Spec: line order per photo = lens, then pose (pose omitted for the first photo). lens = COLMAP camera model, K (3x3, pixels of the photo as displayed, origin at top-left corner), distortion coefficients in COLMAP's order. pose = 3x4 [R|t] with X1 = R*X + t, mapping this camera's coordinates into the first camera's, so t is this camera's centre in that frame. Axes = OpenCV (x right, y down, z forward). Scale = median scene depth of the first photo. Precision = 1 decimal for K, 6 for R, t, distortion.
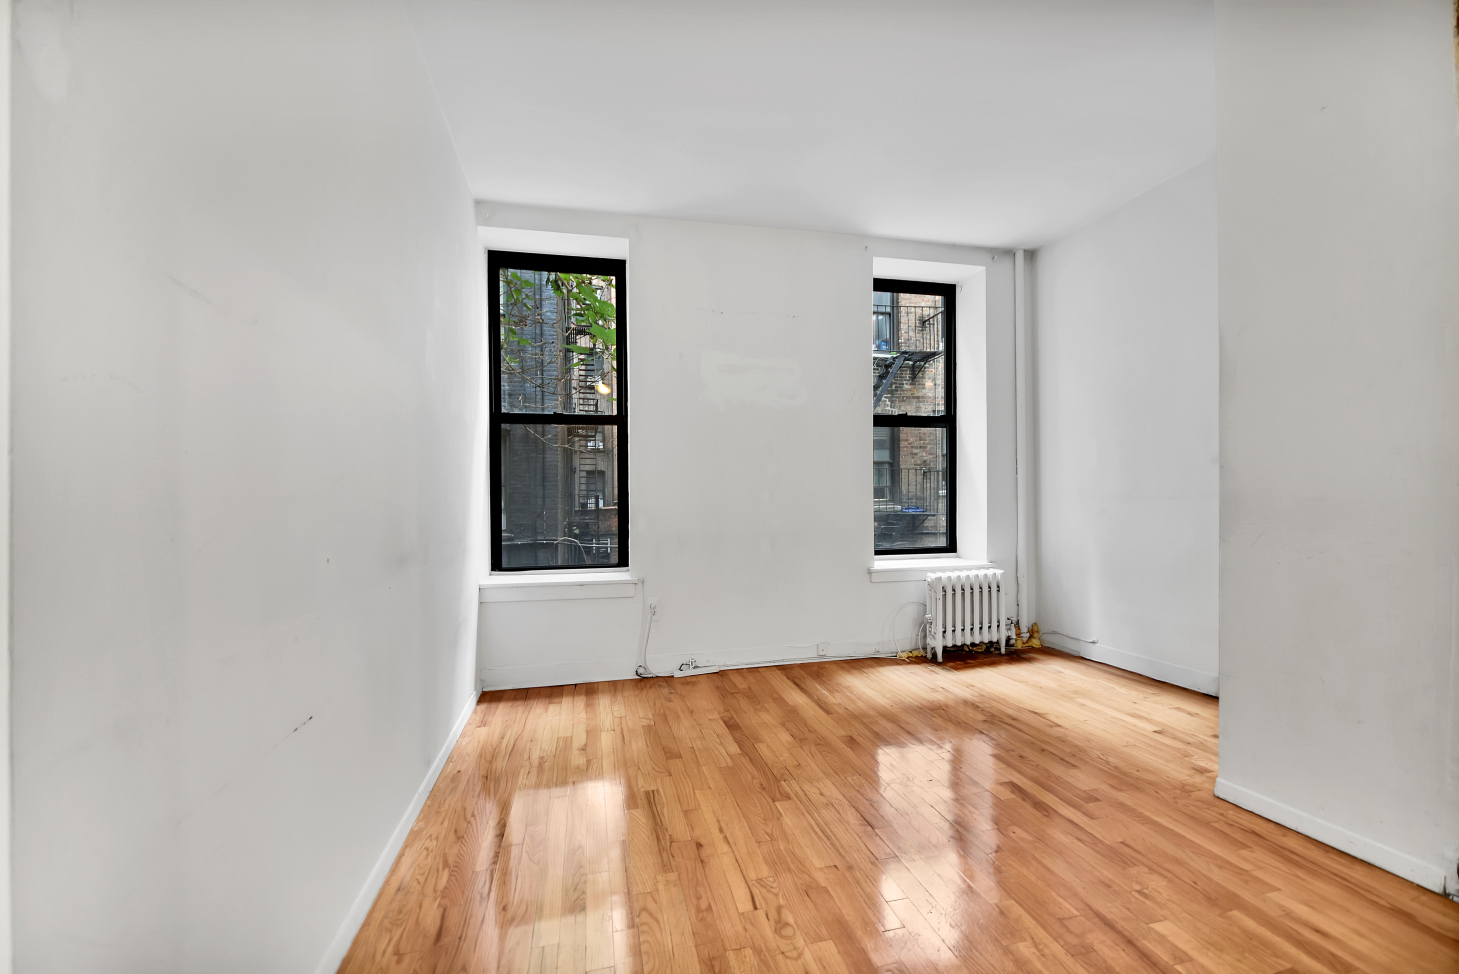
lens RADIAL K [[655.9, 0, 755.3], [0, 655.9, 494.6], [0, 0, 1]] dist [-0.000214, 0.000145]
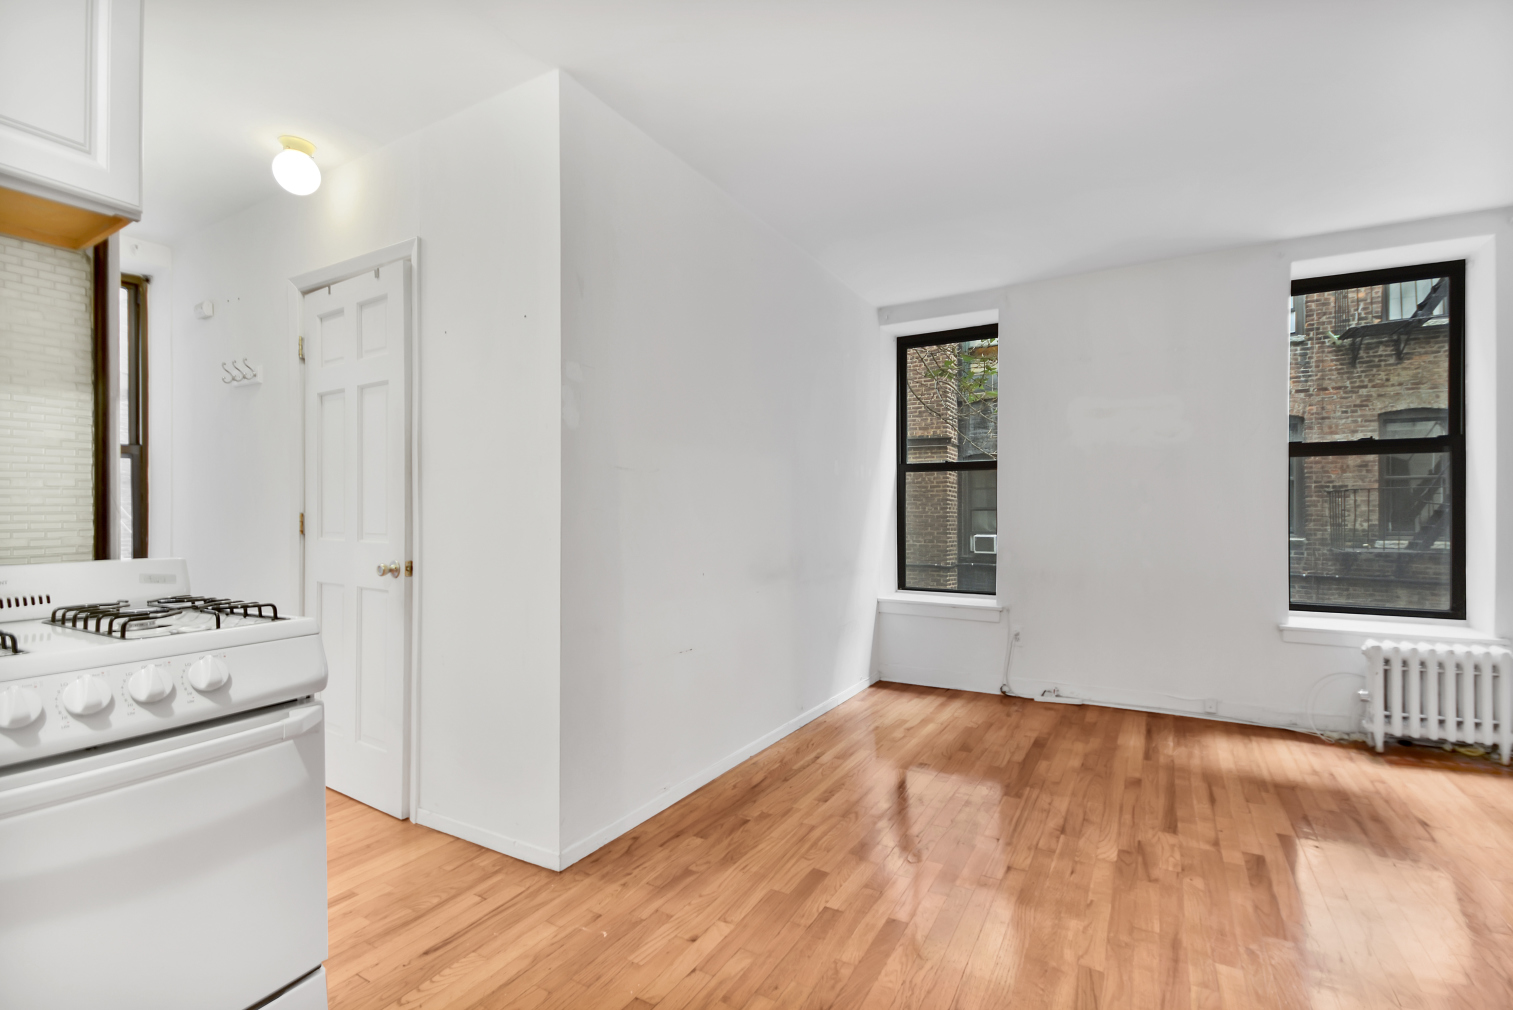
lens RADIAL K [[688.3, 0, 756.5], [0, 688.3, 505.0], [0, 0, 1]] dist [0.000602, -0.000208]
pose [[0.709815, 0.002020, -0.704385, 0.373058], [-0.008766, 0.999944, -0.005965, -0.039066], [0.704333, 0.010409, 0.709793, -0.152588]]
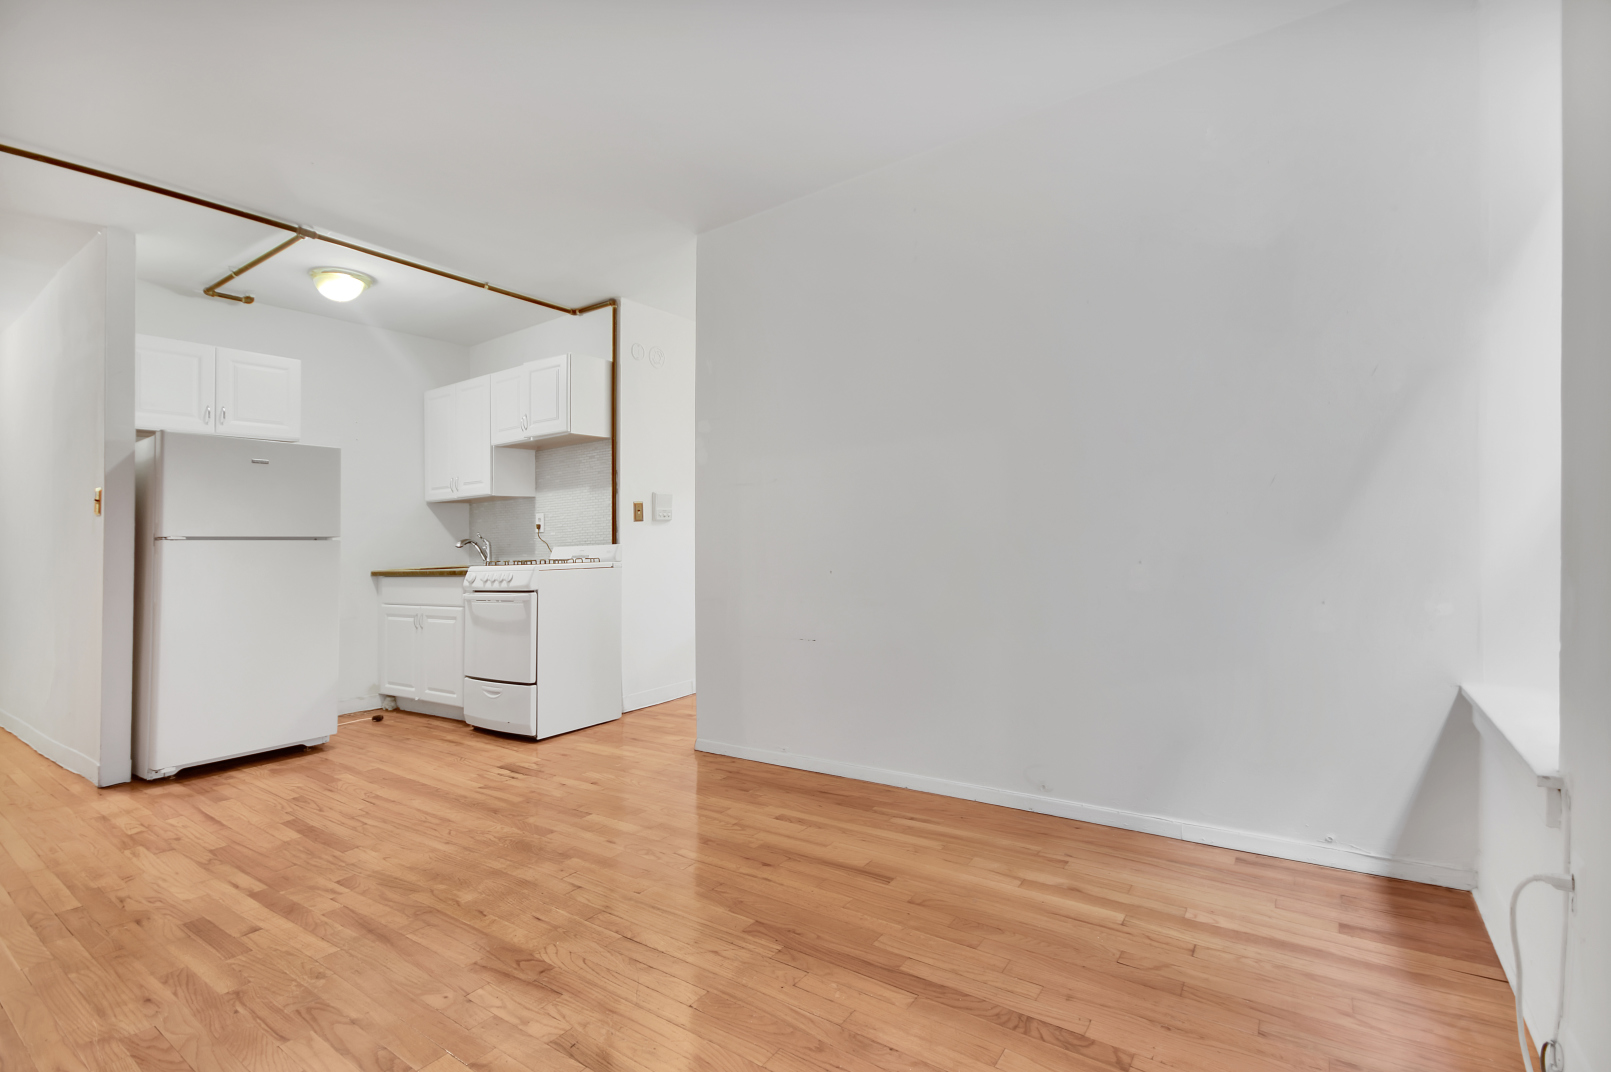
lens RADIAL K [[720.0, 0, 843.0], [0, 720.0, 537.6], [0, 0, 1]] dist [-0.003942, -0.000384]
pose [[-0.739170, 0.026851, -0.672983, 0.332740], [0.035484, 0.999370, 0.000899, -0.003977], [0.672583, -0.023216, -0.739657, 1.077846]]
